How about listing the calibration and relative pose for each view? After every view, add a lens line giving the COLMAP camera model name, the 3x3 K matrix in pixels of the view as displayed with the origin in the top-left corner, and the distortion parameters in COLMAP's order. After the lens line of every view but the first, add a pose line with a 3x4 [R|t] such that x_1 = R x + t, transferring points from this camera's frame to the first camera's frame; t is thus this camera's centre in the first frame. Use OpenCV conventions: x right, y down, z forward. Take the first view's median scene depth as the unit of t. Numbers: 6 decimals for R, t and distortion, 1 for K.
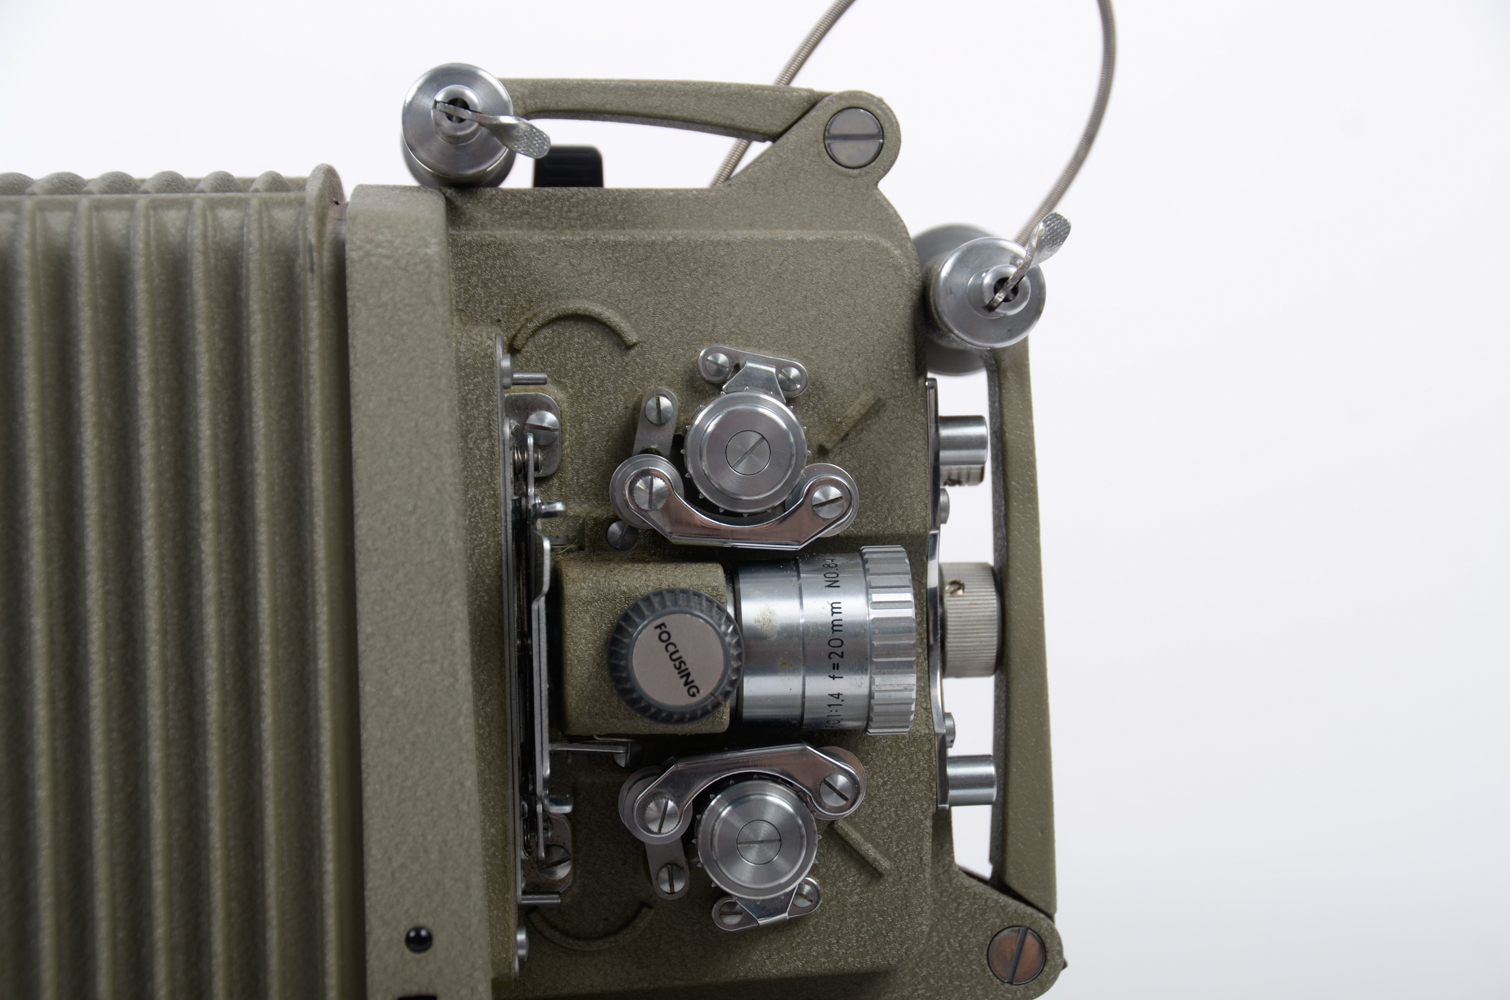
lens RADIAL K [[3888.3, 0, 751.5], [0, 3888.3, 498.8], [0, 0, 1]] dist [0.178075, 0.000000]
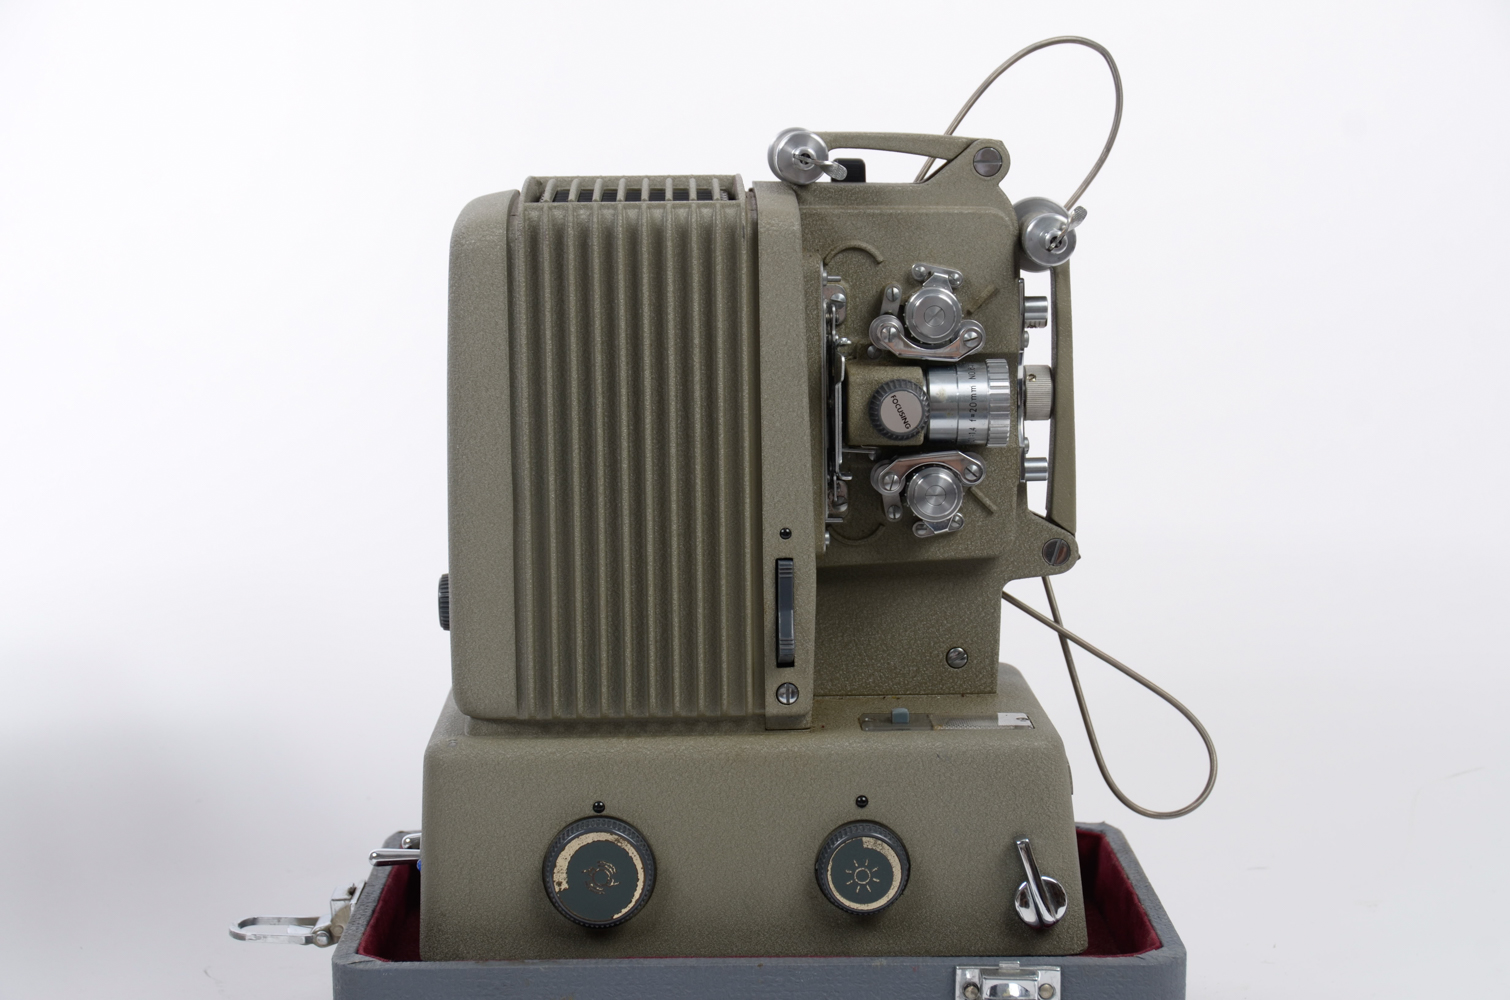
lens RADIAL K [[3369.0, 0, 753.0], [0, 3369.0, 504.0], [0, 0, 1]] dist [0.353756, 0.000000]
pose [[0.998846, 0.018467, -0.044329, -0.016195], [-0.014933, 0.996780, 0.078778, -0.053148], [0.045641, -0.078026, 0.995906, -0.867619]]
